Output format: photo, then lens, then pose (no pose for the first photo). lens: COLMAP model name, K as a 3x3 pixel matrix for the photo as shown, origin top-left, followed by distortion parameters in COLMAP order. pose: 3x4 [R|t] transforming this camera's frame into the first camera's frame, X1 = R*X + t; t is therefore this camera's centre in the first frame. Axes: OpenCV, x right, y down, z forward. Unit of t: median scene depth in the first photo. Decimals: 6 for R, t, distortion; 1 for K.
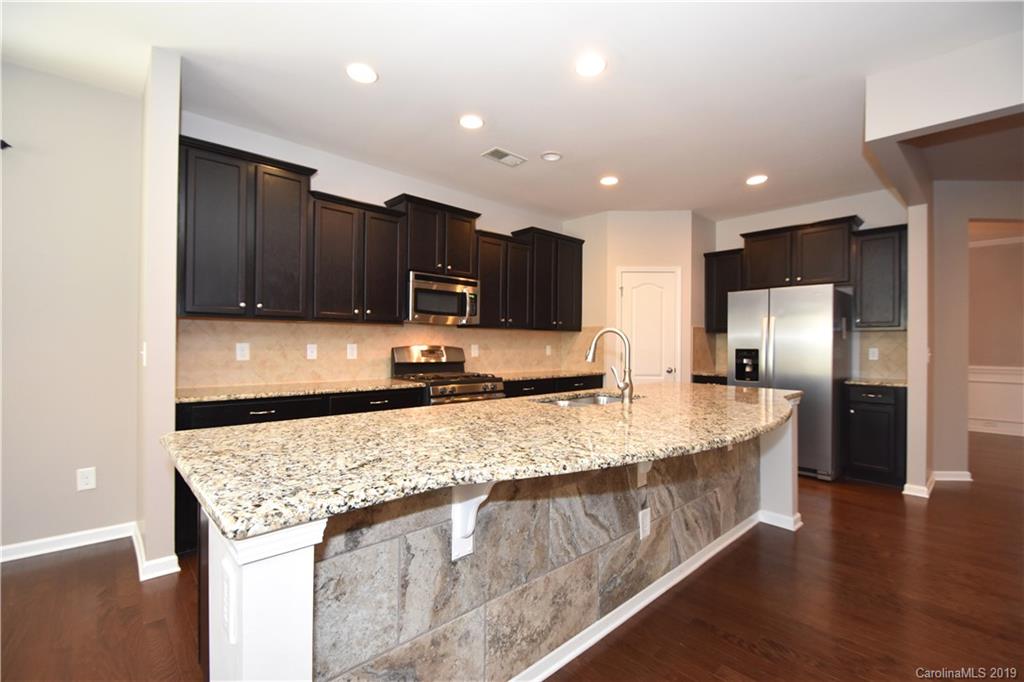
lens RADIAL K [[448.7, 0, 516.6], [0, 448.7, 342.1], [0, 0, 1]] dist [0.011387, -0.014380]
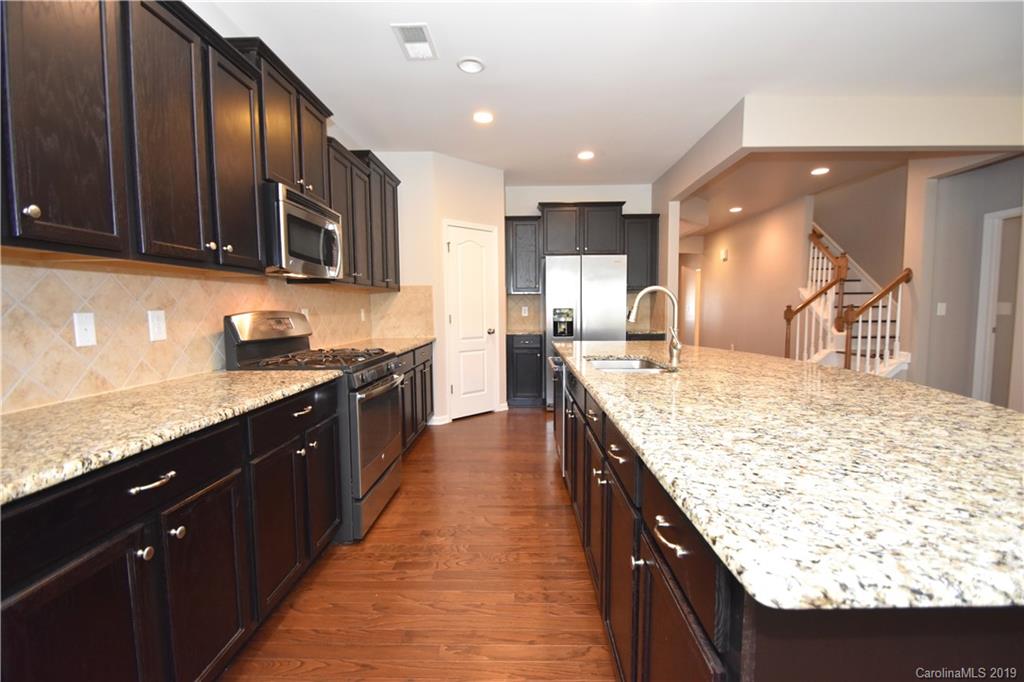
lens RADIAL K [[448.7, 0, 513.7], [0, 448.7, 343.5], [0, 0, 1]] dist [0.011387, -0.014380]
pose [[0.699976, -0.072518, 0.710475, -0.454791], [0.011956, 0.995882, 0.089869, 0.000546], [-0.714066, -0.054412, 0.697960, 0.366179]]
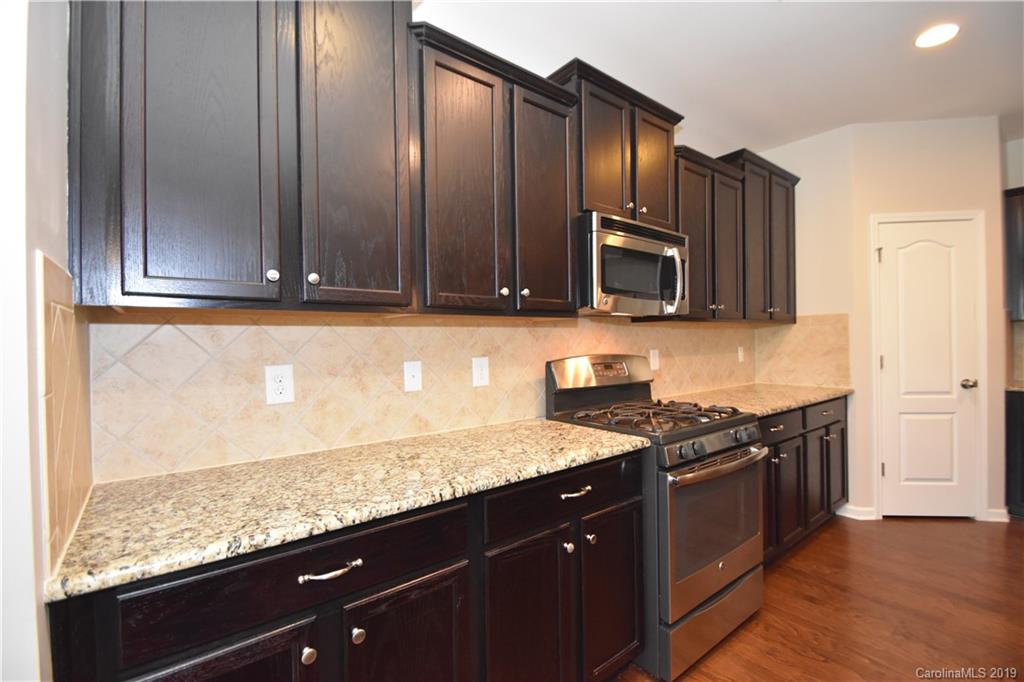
lens RADIAL K [[448.7, 0, 516.0], [0, 448.7, 343.1], [0, 0, 1]] dist [0.011387, -0.014380]
pose [[0.996205, -0.025196, -0.083311, -0.285353], [0.025814, 0.999647, 0.006343, -0.014995], [0.083122, -0.008469, 0.996503, 0.488334]]
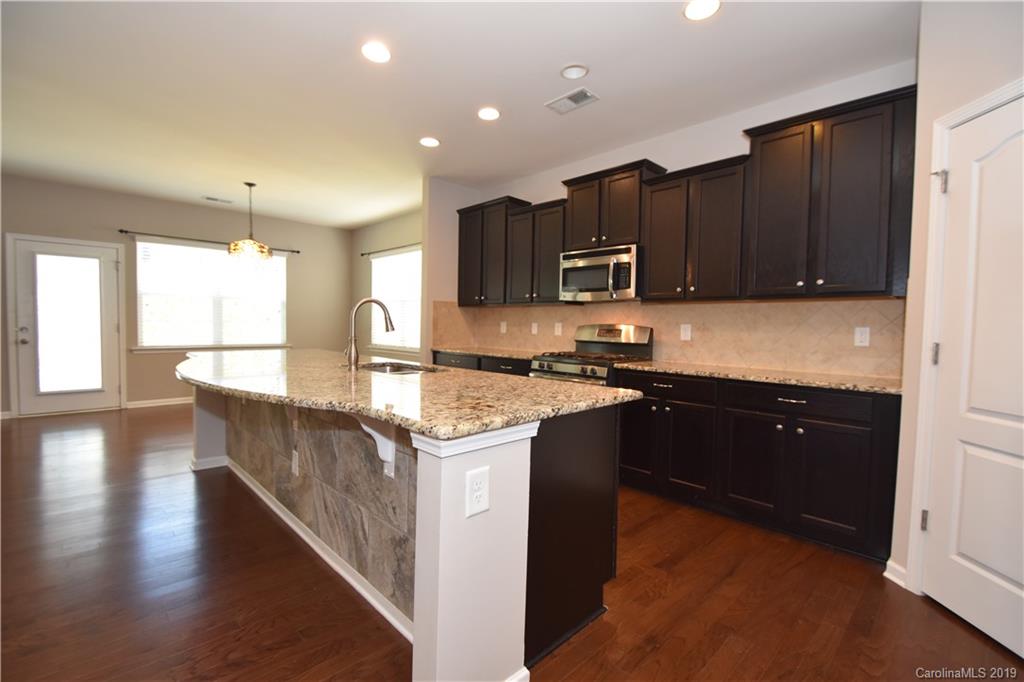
lens RADIAL K [[448.7, 0, 513.8], [0, 448.7, 342.6], [0, 0, 1]] dist [0.011387, -0.014380]
pose [[0.023270, 0.031554, -0.999231, 0.833279], [-0.014593, 0.999406, 0.031220, 0.021761], [0.999623, 0.013855, 0.023716, 0.871016]]
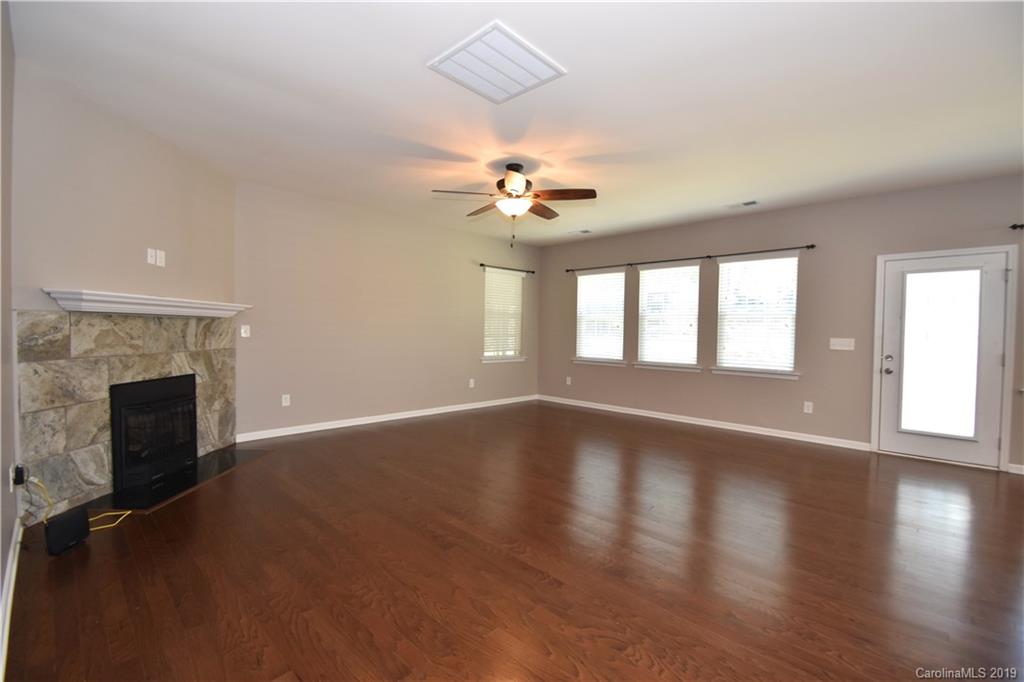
lens RADIAL K [[448.7, 0, 515.5], [0, 448.7, 343.6], [0, 0, 1]] dist [0.011387, -0.014380]
pose [[-0.998296, -0.025329, -0.052564, 0.545180], [-0.026452, 0.999434, 0.020788, 0.007348], [0.052008, 0.022143, -0.998401, 0.604079]]
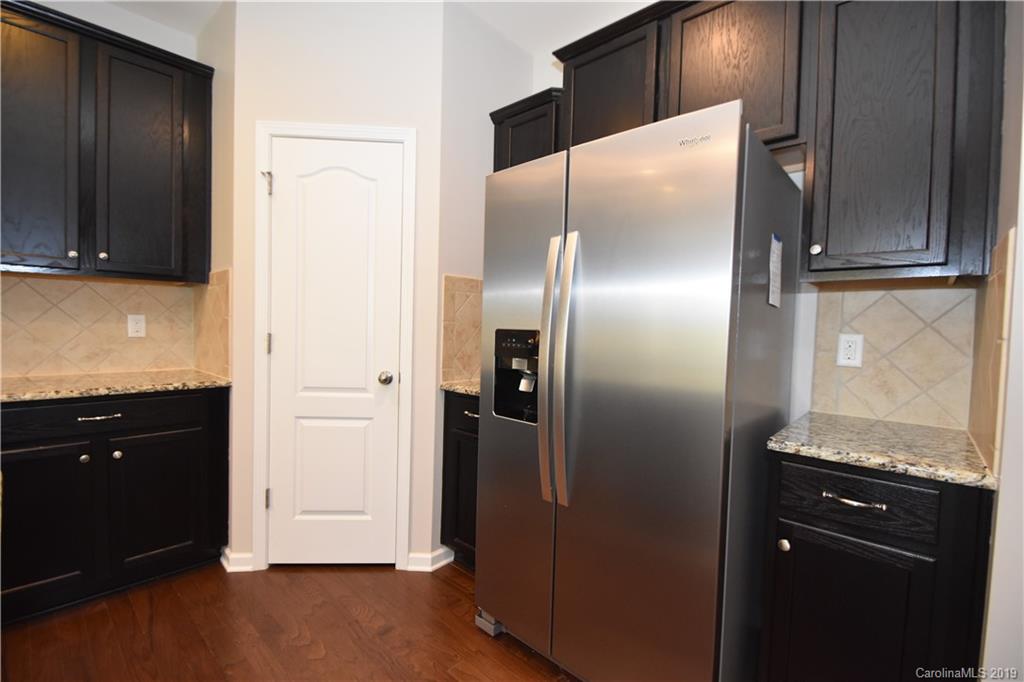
lens RADIAL K [[448.7, 0, 517.4], [0, 448.7, 343.9], [0, 0, 1]] dist [0.011387, -0.014380]
pose [[0.995990, 0.016403, 0.087953, 0.584017], [-0.020524, 0.998723, 0.046161, 0.011992], [-0.087084, -0.047781, 0.995054, 0.783088]]
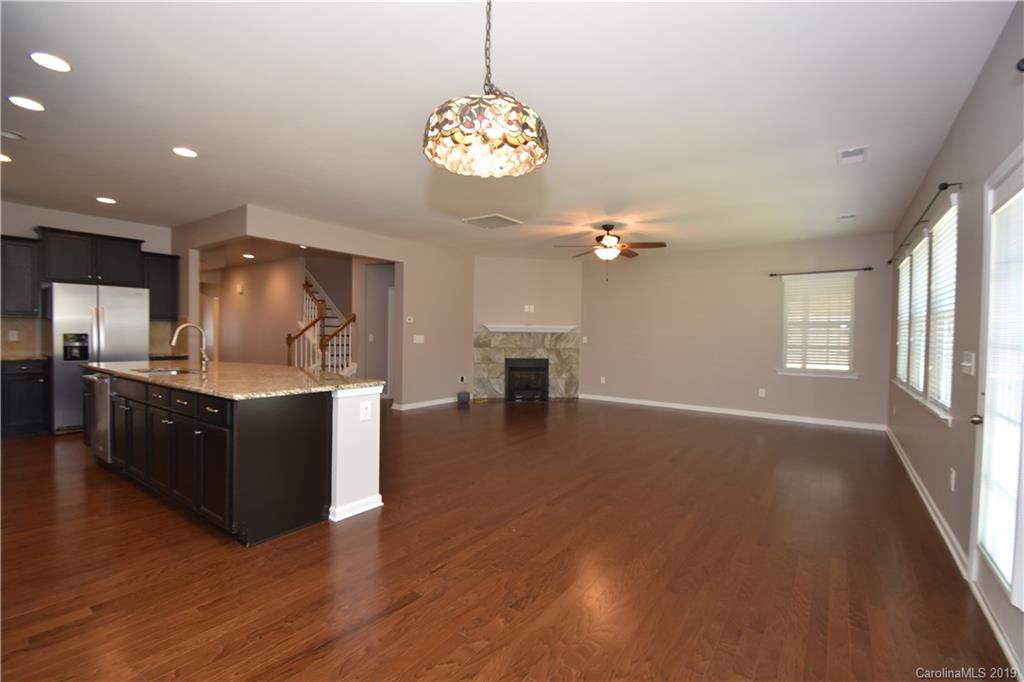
lens RADIAL K [[448.7, 0, 510.9], [0, 448.7, 337.4], [0, 0, 1]] dist [0.011387, -0.014380]
pose [[-0.190703, -0.023255, 0.981372, -1.032772], [-0.023379, 0.999543, 0.019143, -0.029743], [-0.981369, -0.019293, -0.191160, 0.130534]]
